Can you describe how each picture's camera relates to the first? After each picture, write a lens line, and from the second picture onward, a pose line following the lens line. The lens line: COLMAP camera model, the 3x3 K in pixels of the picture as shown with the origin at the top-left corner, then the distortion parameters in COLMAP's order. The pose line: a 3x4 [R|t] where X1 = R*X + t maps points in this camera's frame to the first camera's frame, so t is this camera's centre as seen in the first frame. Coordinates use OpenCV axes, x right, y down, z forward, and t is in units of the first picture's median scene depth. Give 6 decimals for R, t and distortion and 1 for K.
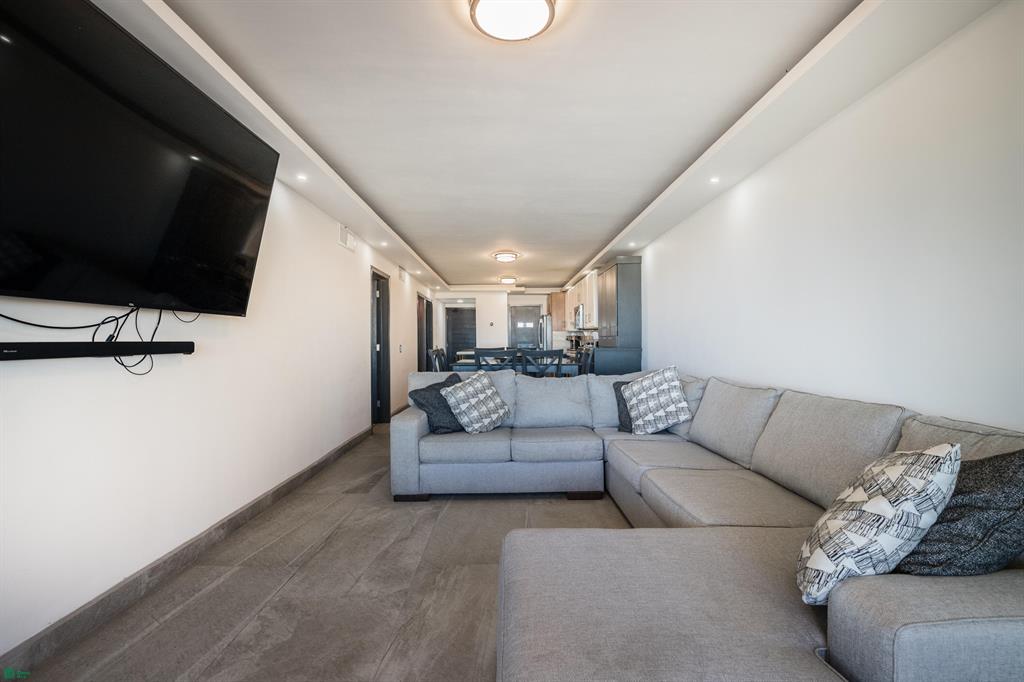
lens RADIAL K [[480.1, 0, 514.8], [0, 480.1, 340.6], [0, 0, 1]] dist [-0.003975, -0.000841]
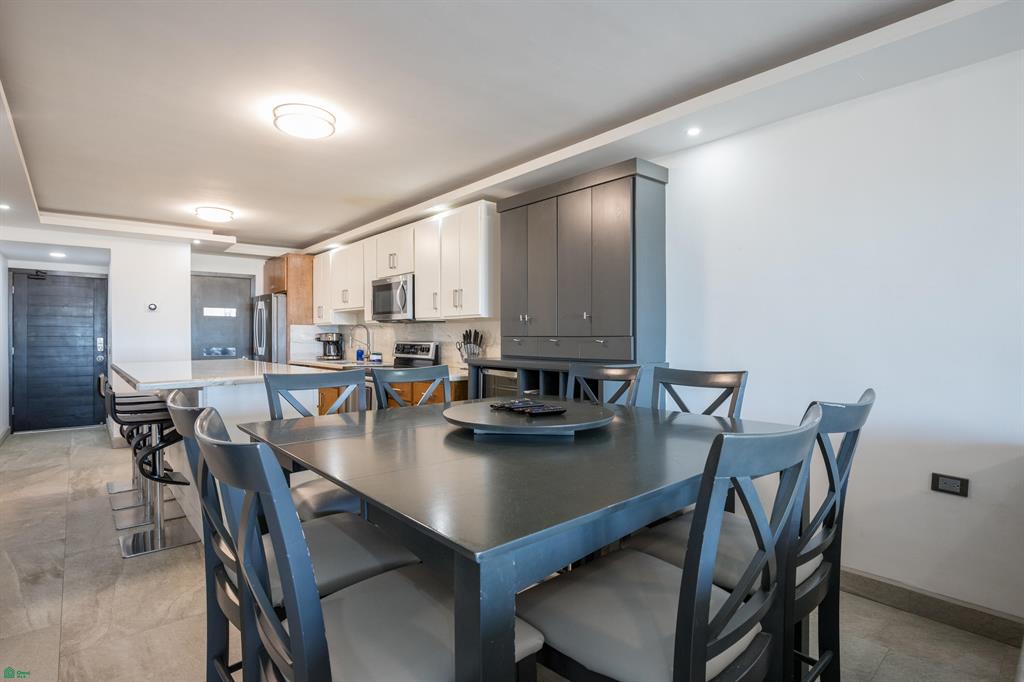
lens RADIAL K [[518.8, 0, 508.6], [0, 518.8, 341.9], [0, 0, 1]] dist [-0.004086, -0.000535]
pose [[0.775324, -0.004255, 0.631550, -0.098466], [-0.001062, 0.999967, 0.008041, -0.004676], [-0.631563, -0.006906, 0.775294, 0.376751]]
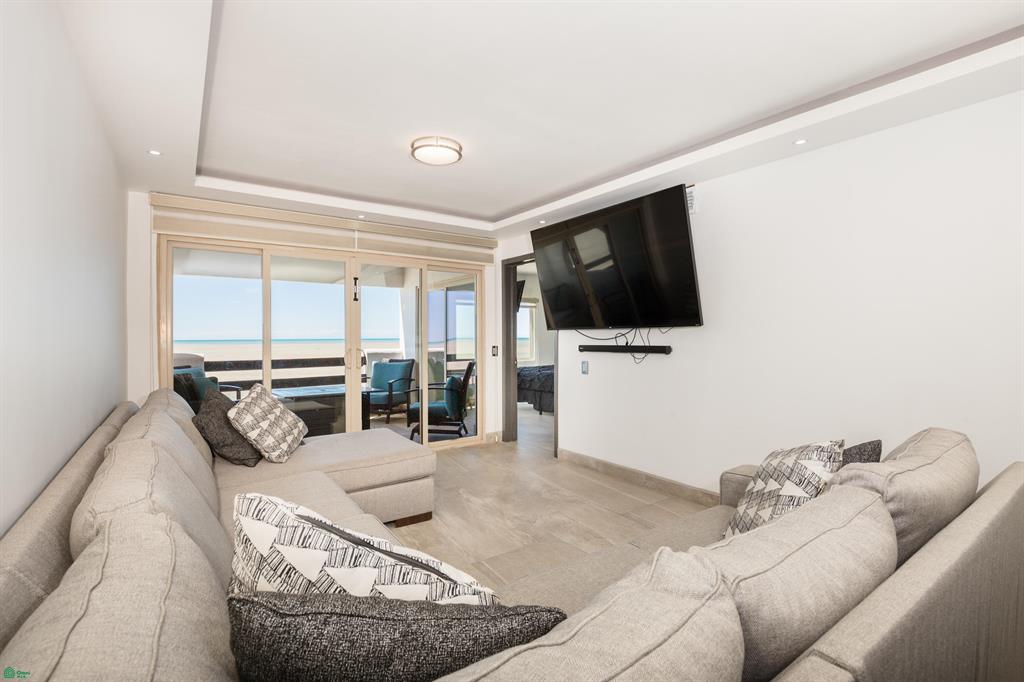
lens RADIAL K [[480.1, 0, 519.3], [0, 480.1, 339.2], [0, 0, 1]] dist [-0.003975, -0.000841]
pose [[-0.818601, 0.007463, -0.574314, 0.604502], [0.005840, 0.999972, 0.004671, -0.032171], [0.574333, 0.000470, -0.818621, 2.092838]]
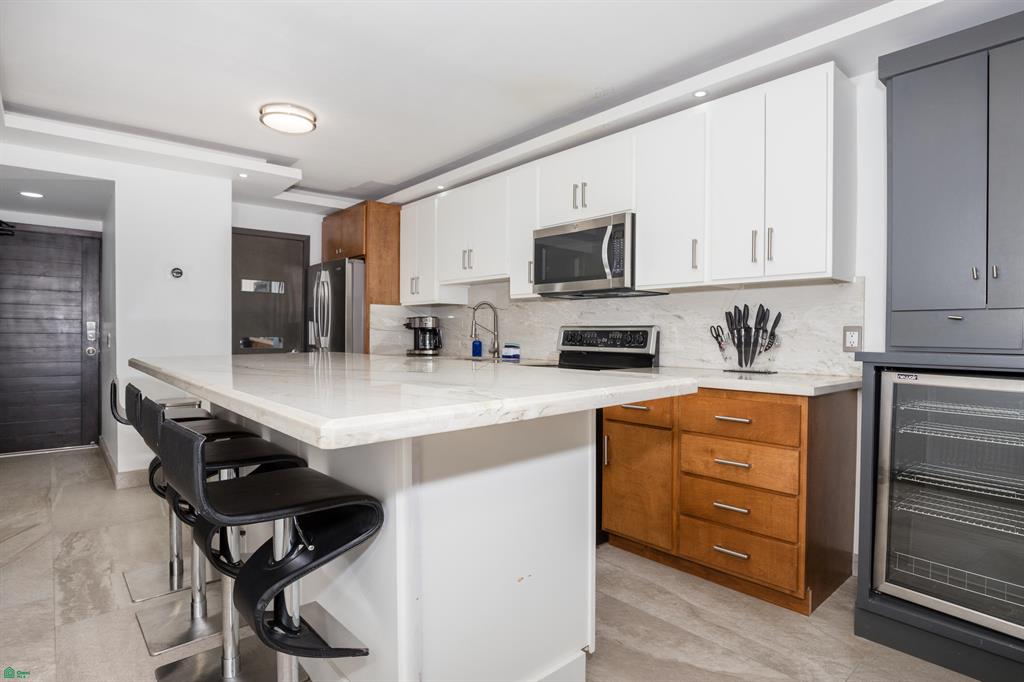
lens RADIAL K [[545.7, 0, 517.6], [0, 545.7, 339.9], [0, 0, 1]] dist [-0.011978, 0.000741]
pose [[0.762265, 0.000200, 0.647265, -0.107834], [-0.008656, 0.999914, 0.009884, 0.003730], [-0.647207, -0.013137, 0.762201, 0.582864]]
